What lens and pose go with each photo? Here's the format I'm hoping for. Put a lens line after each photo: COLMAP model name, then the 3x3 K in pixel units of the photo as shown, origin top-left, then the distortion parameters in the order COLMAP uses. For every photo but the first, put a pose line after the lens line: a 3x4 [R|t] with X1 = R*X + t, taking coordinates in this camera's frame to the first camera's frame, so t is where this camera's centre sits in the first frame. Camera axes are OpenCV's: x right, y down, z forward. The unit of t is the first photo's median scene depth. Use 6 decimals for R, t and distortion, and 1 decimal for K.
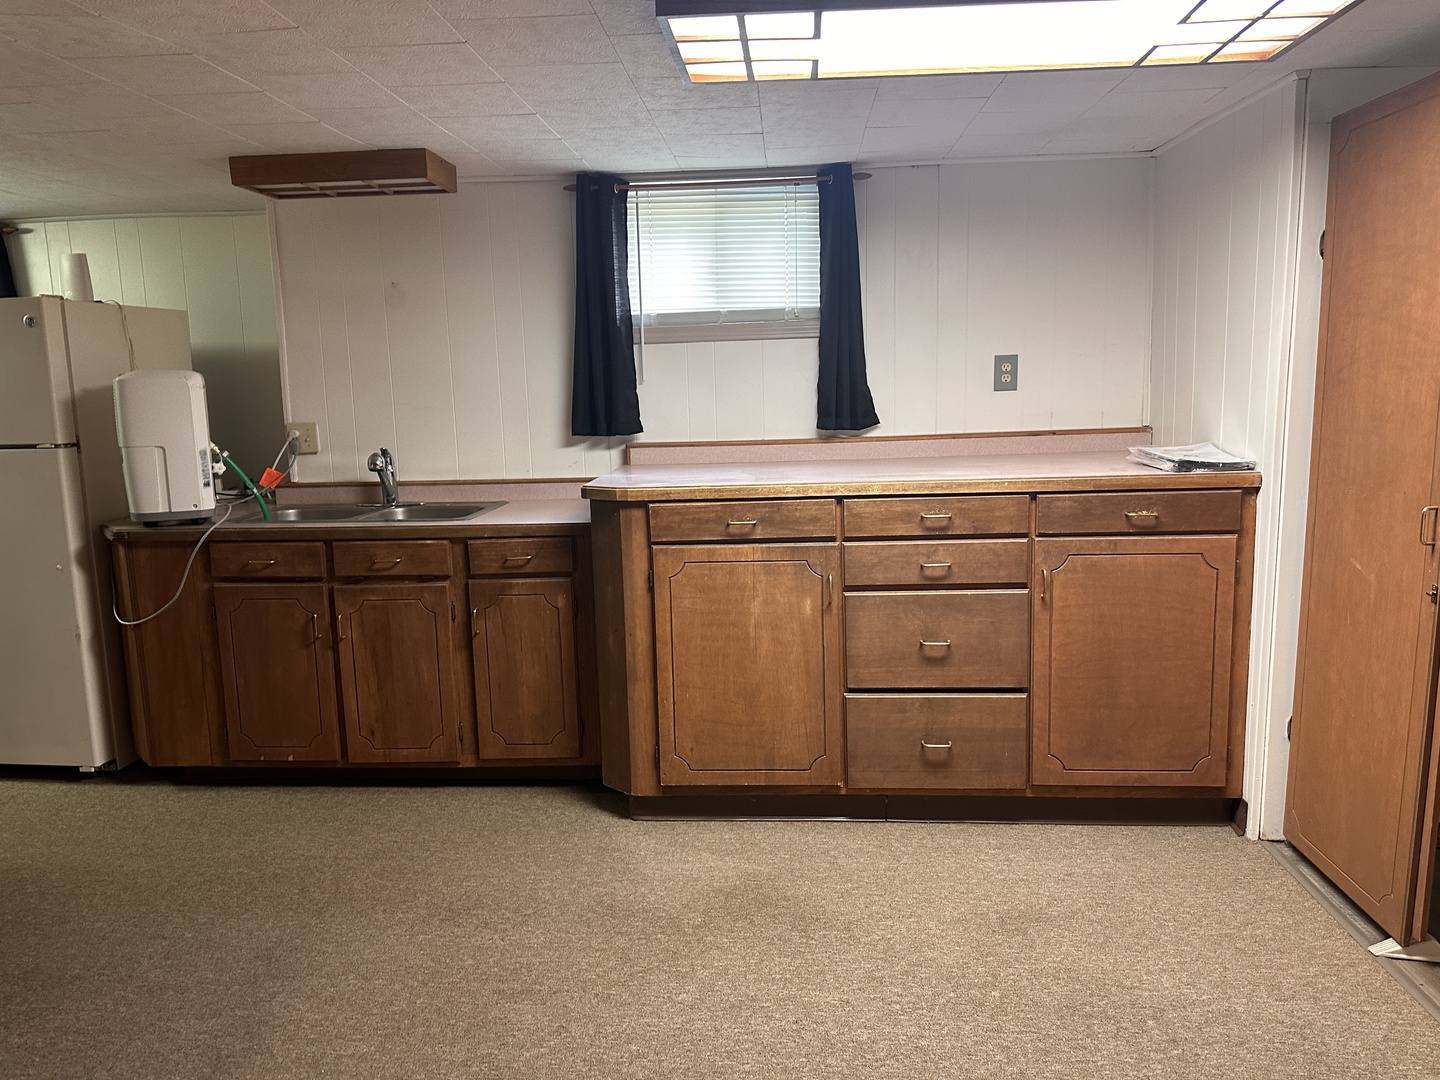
lens RADIAL K [[1005.6, 0, 732.9], [0, 1005.6, 531.2], [0, 0, 1]] dist [0.072515, -0.092945]
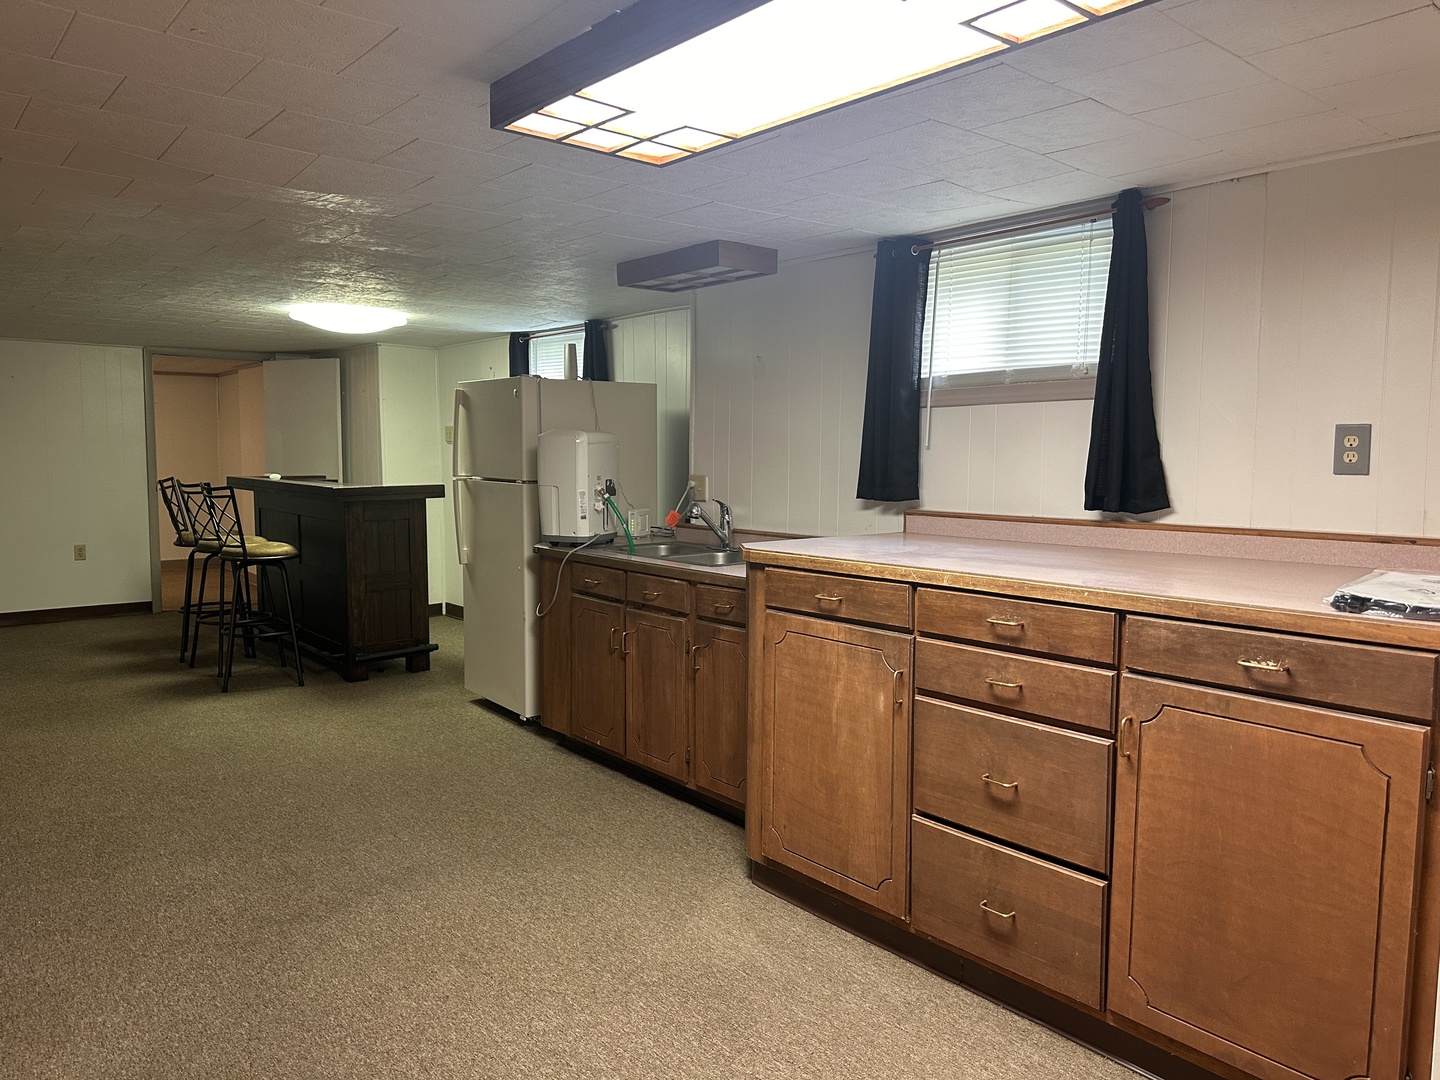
lens RADIAL K [[1005.6, 0, 698.3], [0, 1005.6, 529.5], [0, 0, 1]] dist [0.072515, -0.092945]
pose [[0.690321, 0.087041, -0.718249, 0.581040], [-0.127755, 0.991802, -0.002596, -0.052749], [0.712135, 0.093552, 0.695782, 0.245557]]
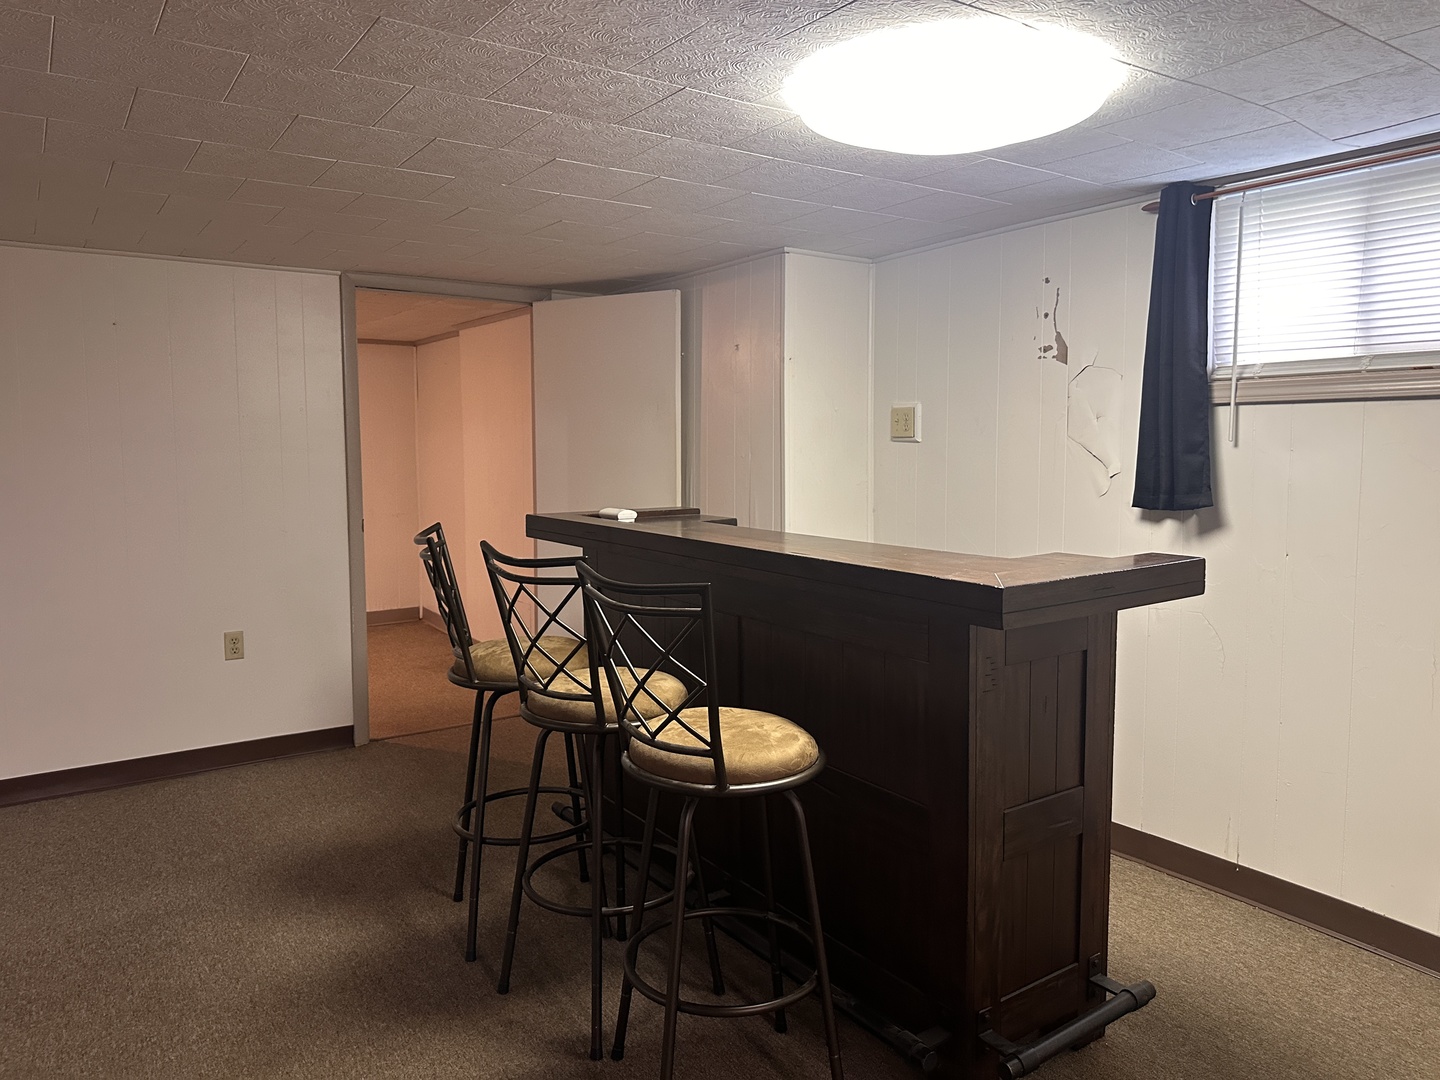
lens RADIAL K [[1005.6, 0, 712.8], [0, 1005.6, 538.5], [0, 0, 1]] dist [0.072515, -0.092945]
pose [[0.624625, 0.098926, -0.774634, 0.360182], [-0.131024, 0.991158, 0.020927, -0.054871], [0.769855, 0.088424, 0.632064, 0.290622]]
